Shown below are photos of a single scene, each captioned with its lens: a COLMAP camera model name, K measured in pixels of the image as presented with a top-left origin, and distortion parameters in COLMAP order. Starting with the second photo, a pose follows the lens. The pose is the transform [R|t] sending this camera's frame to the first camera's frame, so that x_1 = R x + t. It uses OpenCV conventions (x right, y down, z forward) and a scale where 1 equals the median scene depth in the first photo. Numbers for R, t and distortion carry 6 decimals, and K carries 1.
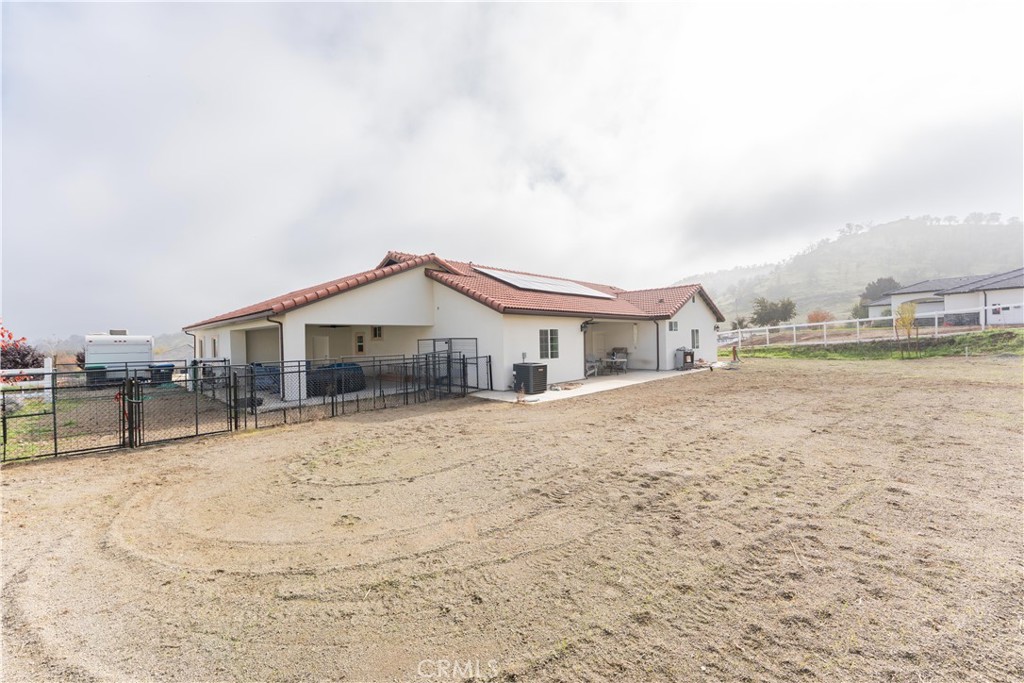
lens RADIAL K [[408.7, 0, 507.7], [0, 408.7, 340.6], [0, 0, 1]] dist [-0.003683, -0.000227]
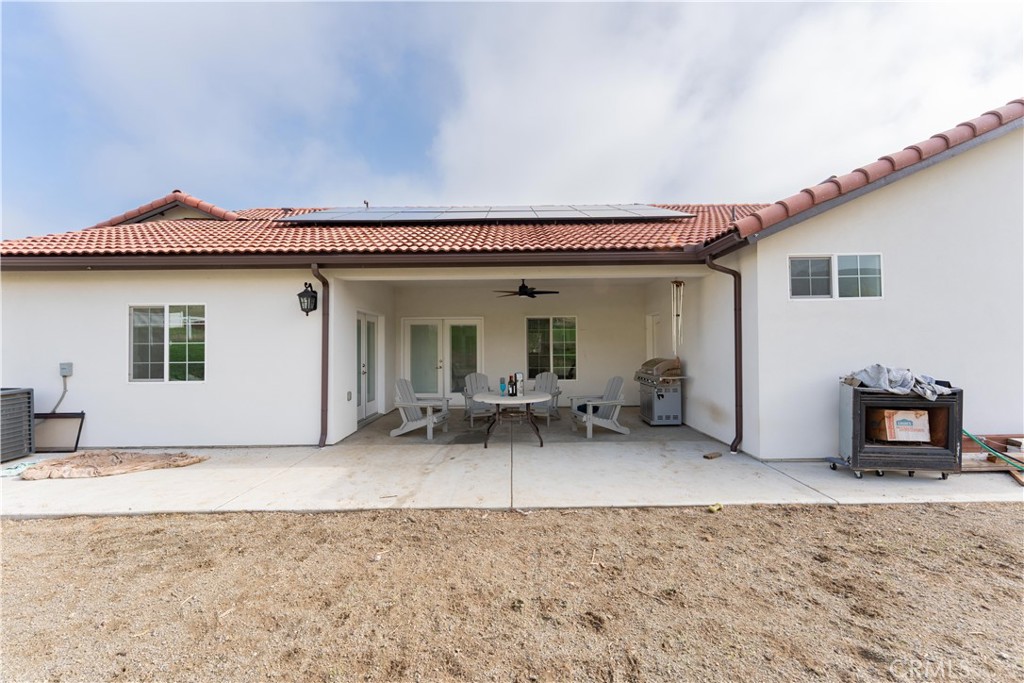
lens RADIAL K [[408.7, 0, 513.2], [0, 408.7, 346.1], [0, 0, 1]] dist [-0.003683, -0.000227]
pose [[0.707140, 0.019856, -0.706794, 0.593185], [-0.013420, 0.999802, 0.014662, 0.001193], [0.706946, -0.000883, 0.707267, 0.945048]]
